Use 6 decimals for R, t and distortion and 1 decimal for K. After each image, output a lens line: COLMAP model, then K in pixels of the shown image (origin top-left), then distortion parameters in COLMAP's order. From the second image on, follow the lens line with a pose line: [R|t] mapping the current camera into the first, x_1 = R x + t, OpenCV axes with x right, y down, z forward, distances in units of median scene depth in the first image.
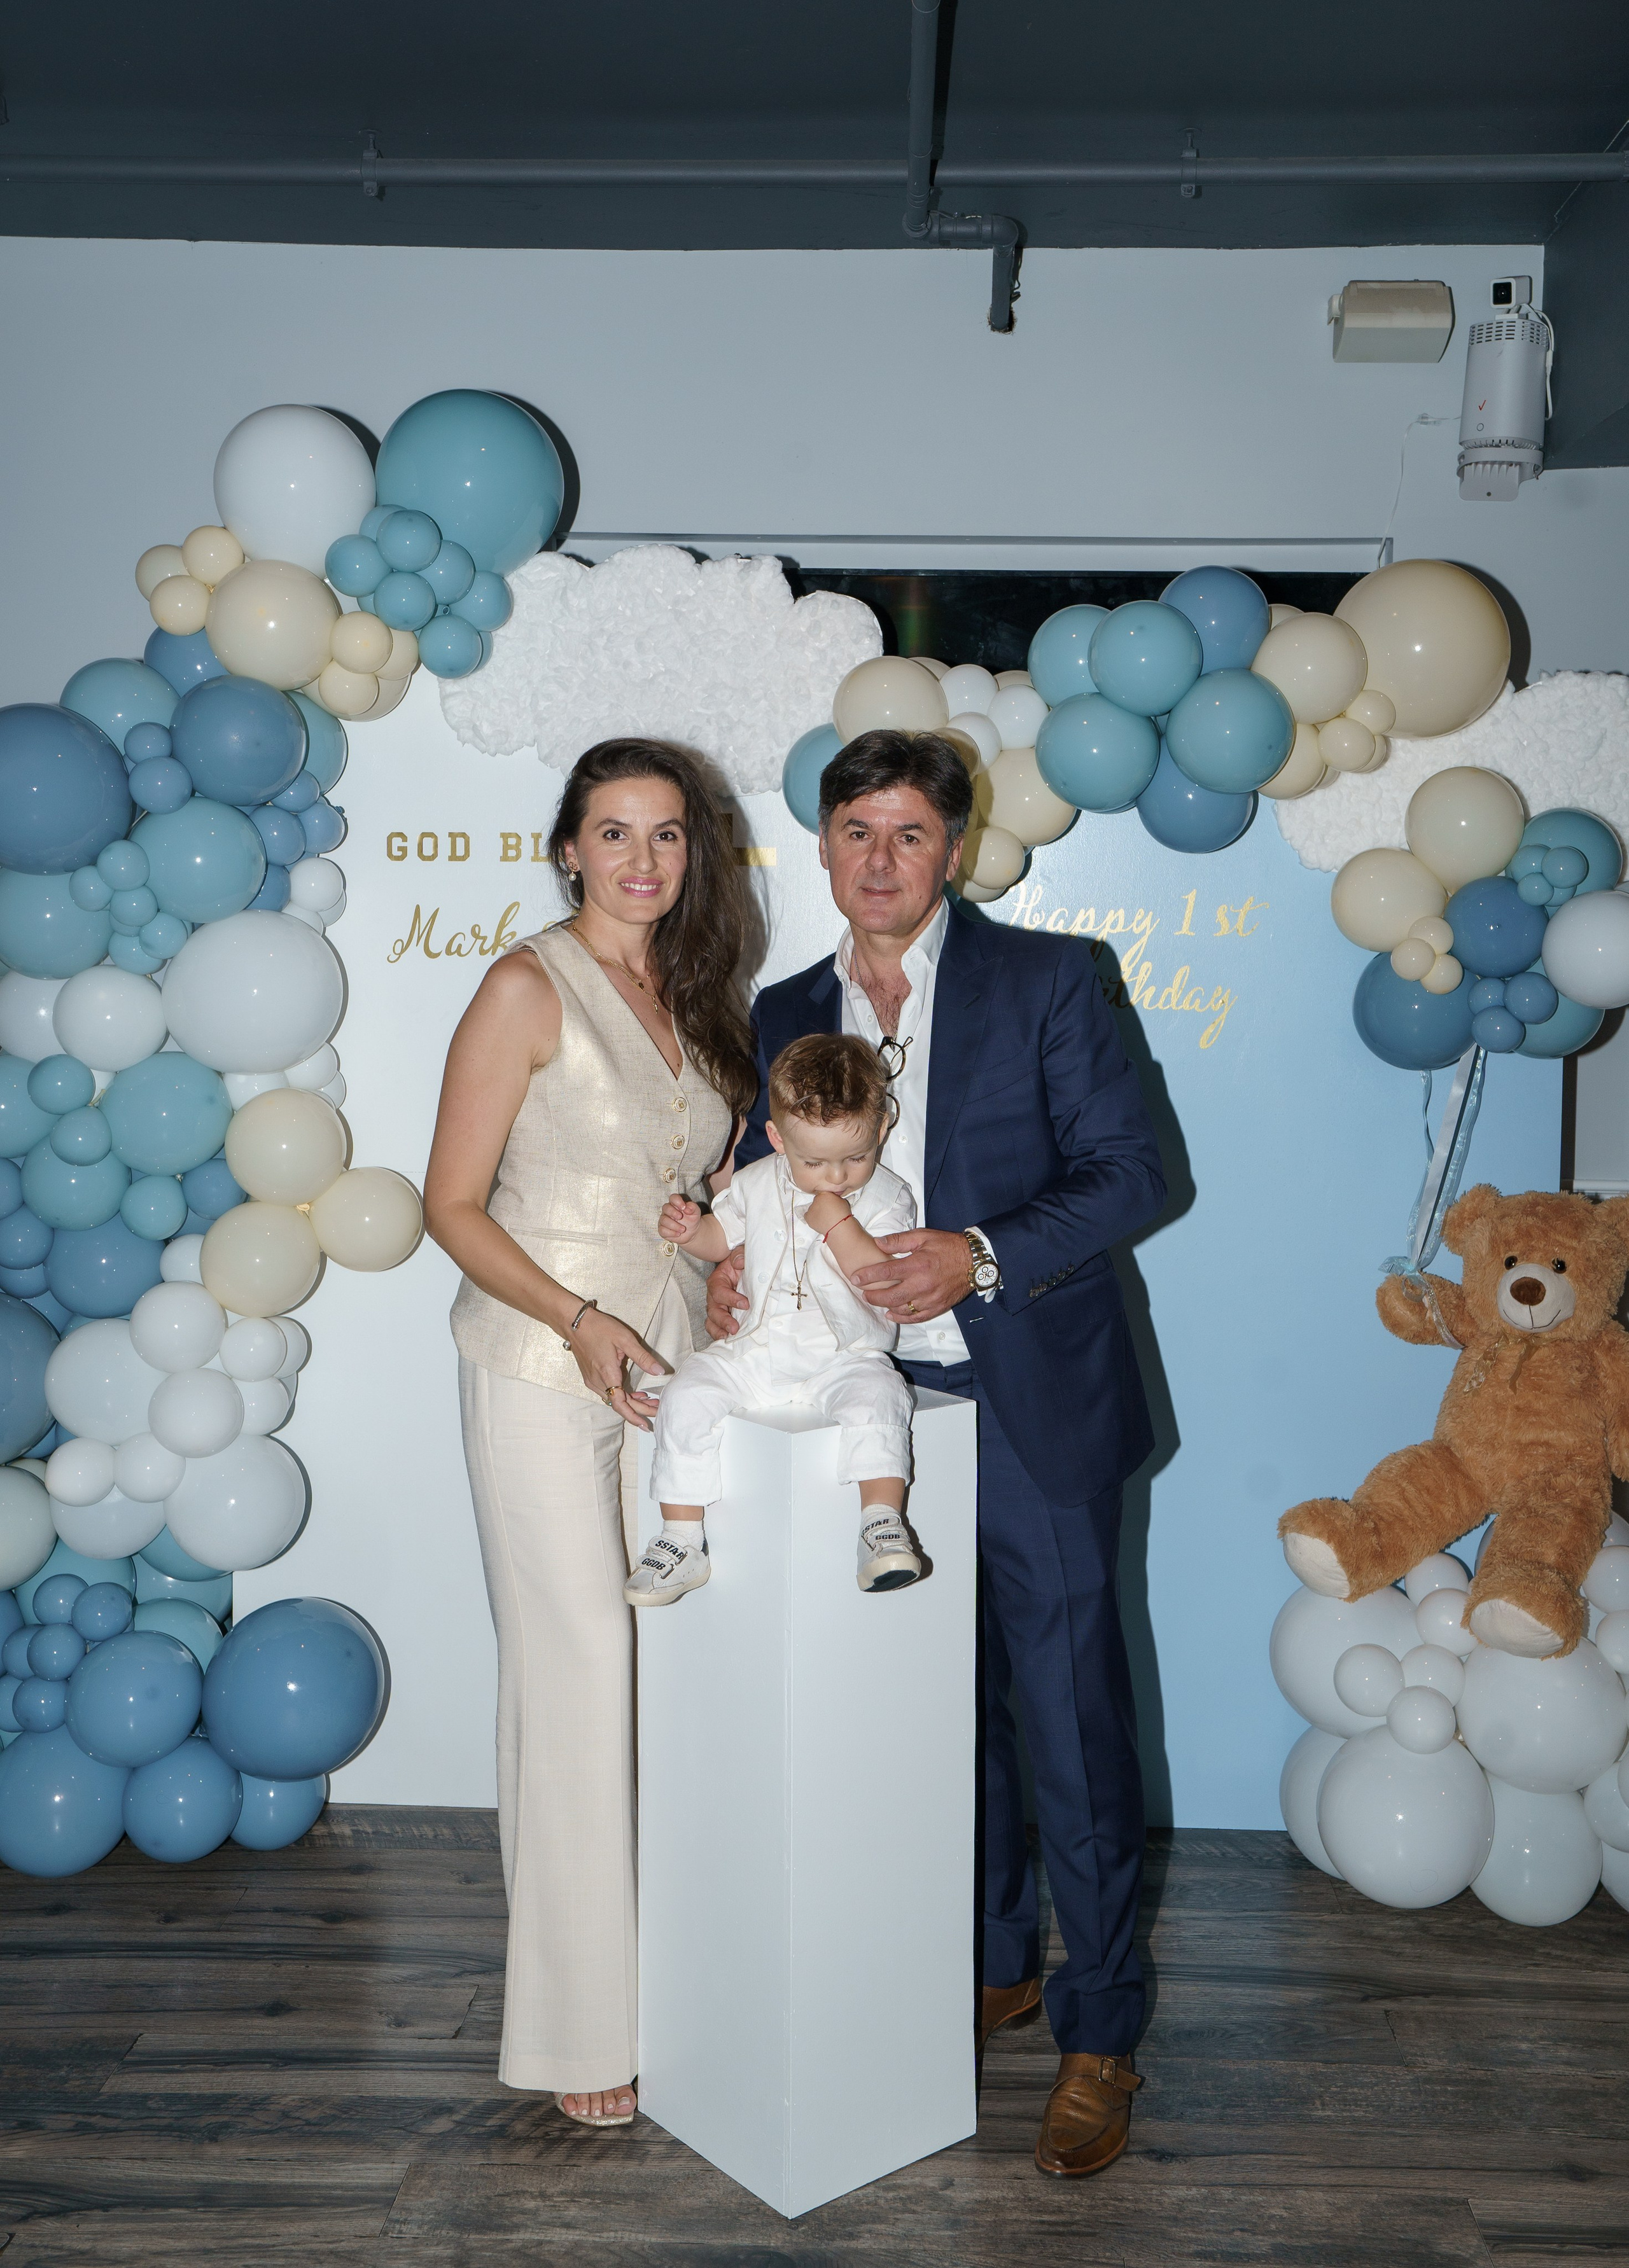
lens RADIAL K [[2301.8, 0, 897.3], [0, 2301.8, 1007.2], [0, 0, 1]] dist [0.067370, 0.000000]
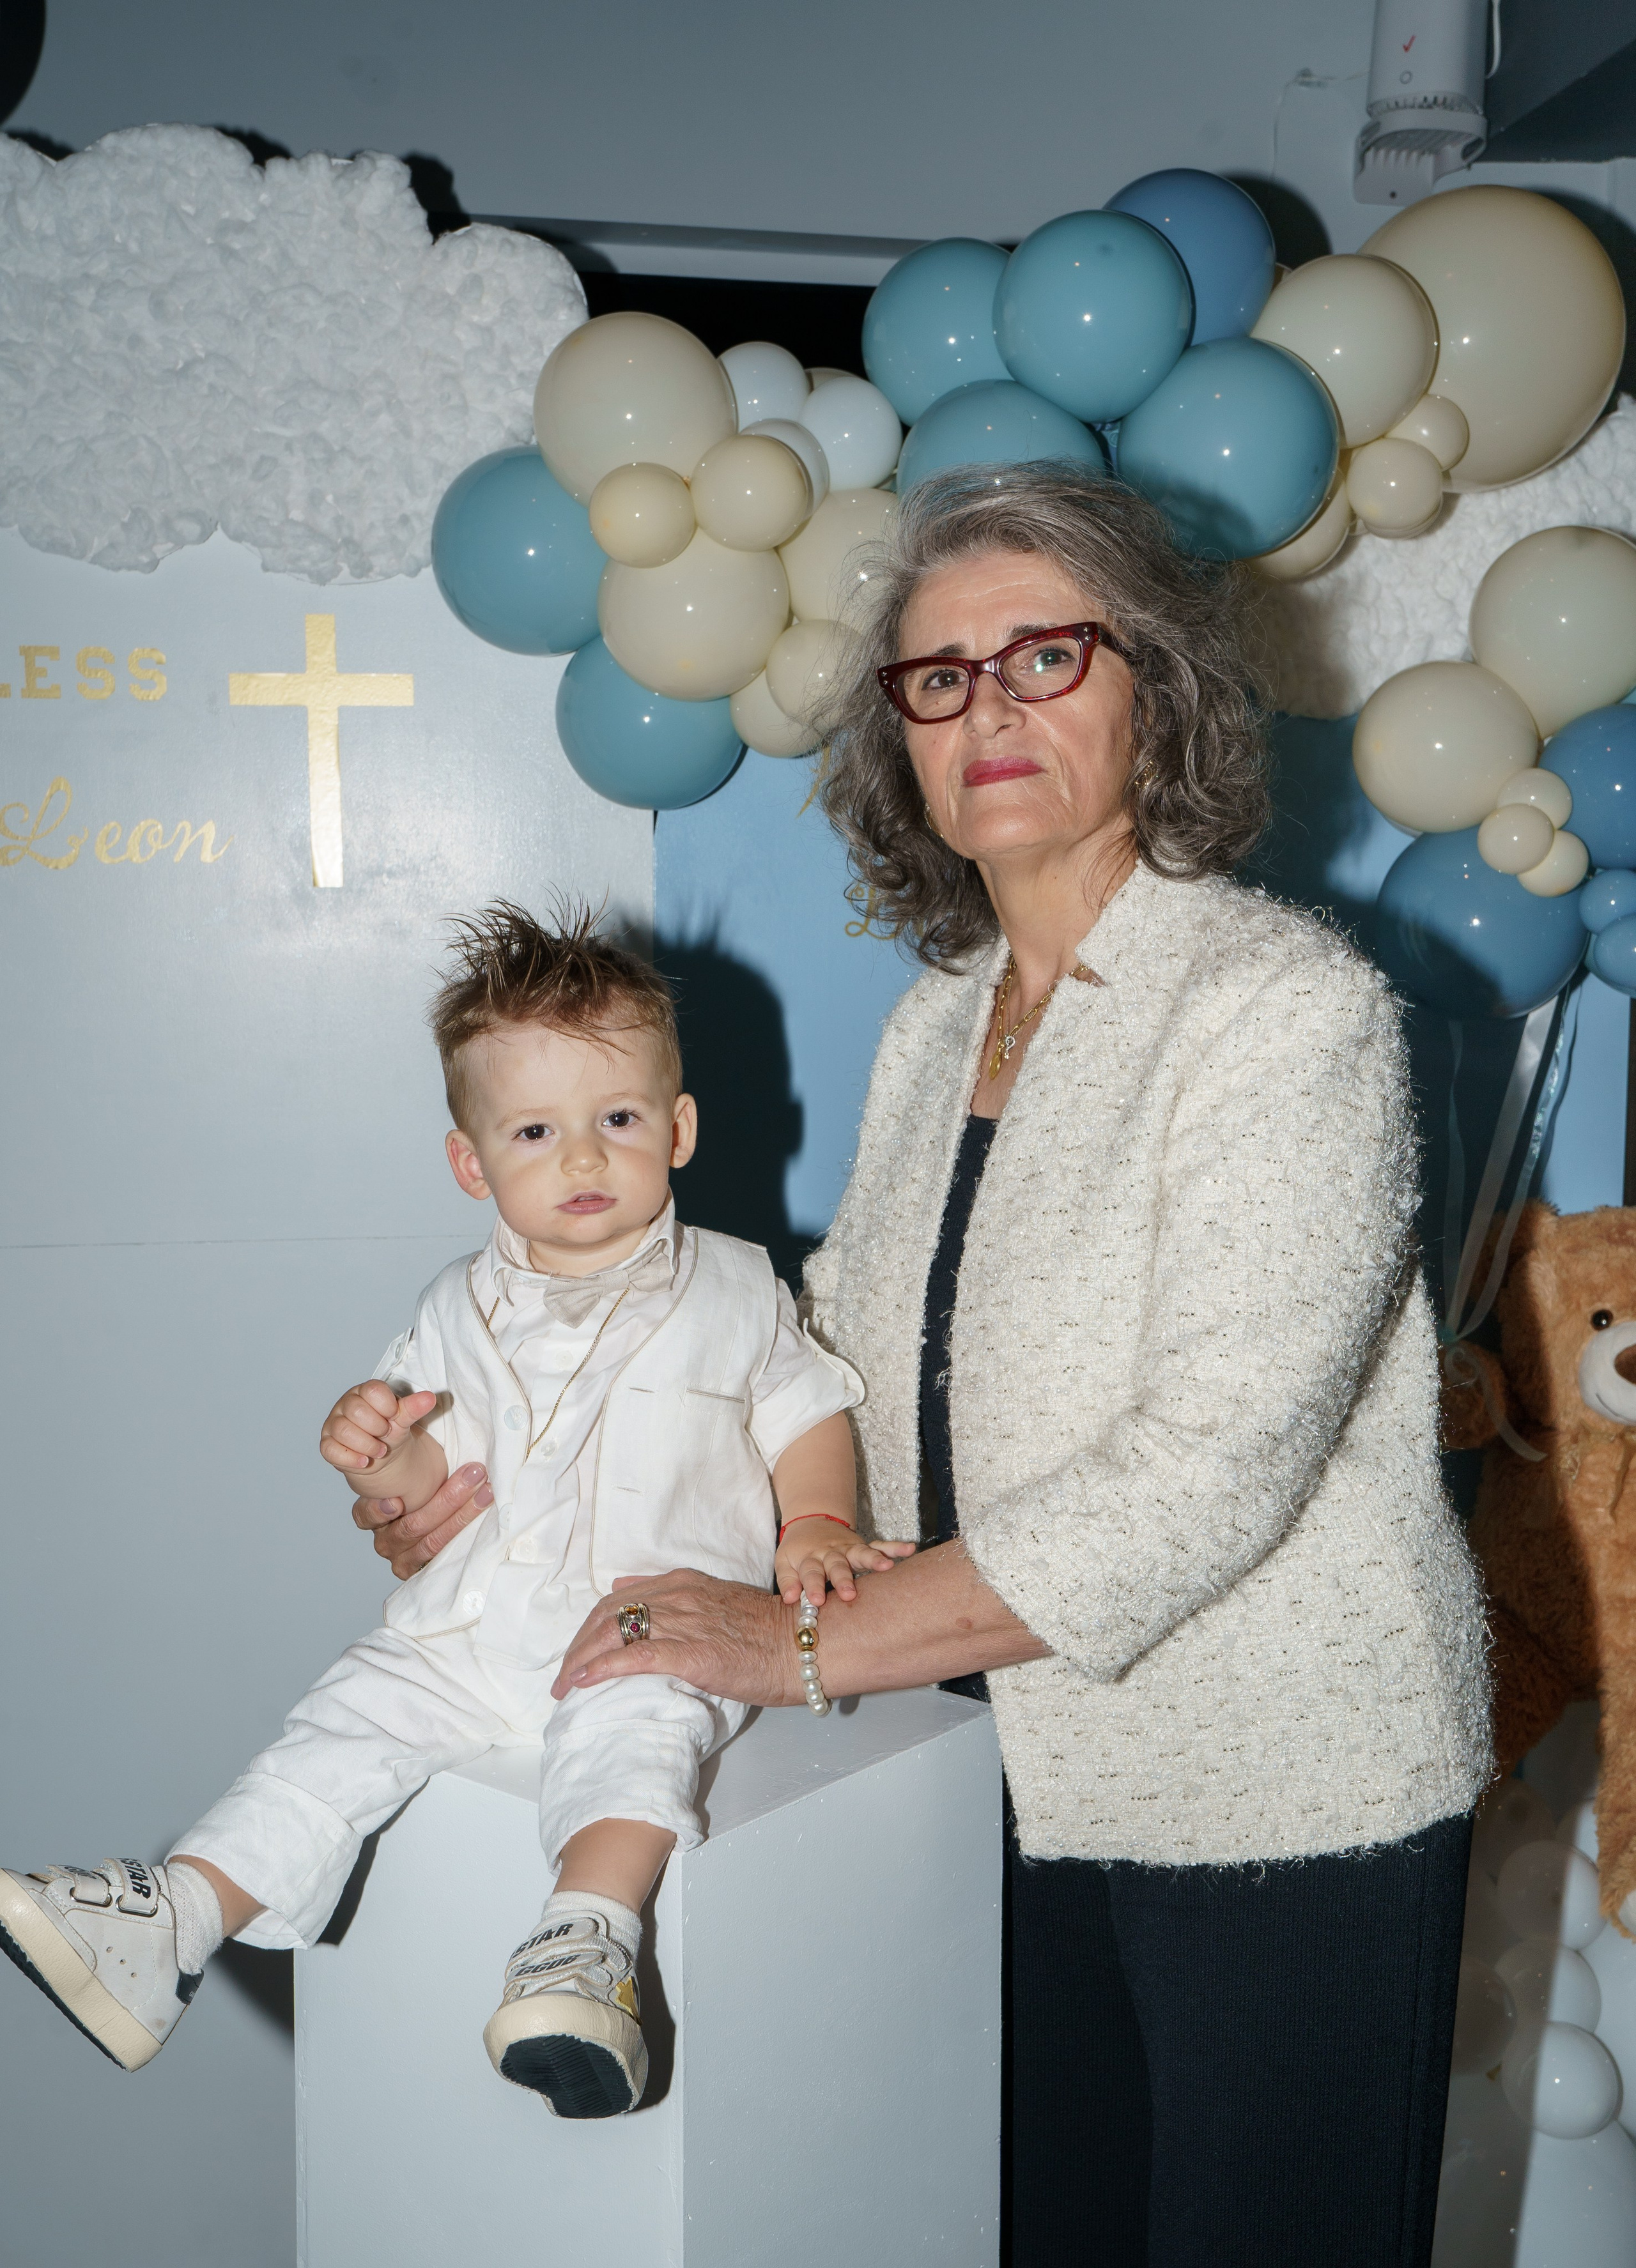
lens RADIAL K [[2396.7, 0, 820.8], [0, 2396.7, 1110.5], [0, 0, 1]] dist [0.077581, 0.000000]
pose [[0.978153, -0.031119, 0.205544, -0.081406], [0.022625, 0.998795, 0.043549, 0.017671], [-0.206651, -0.037947, 0.977679, 0.376952]]
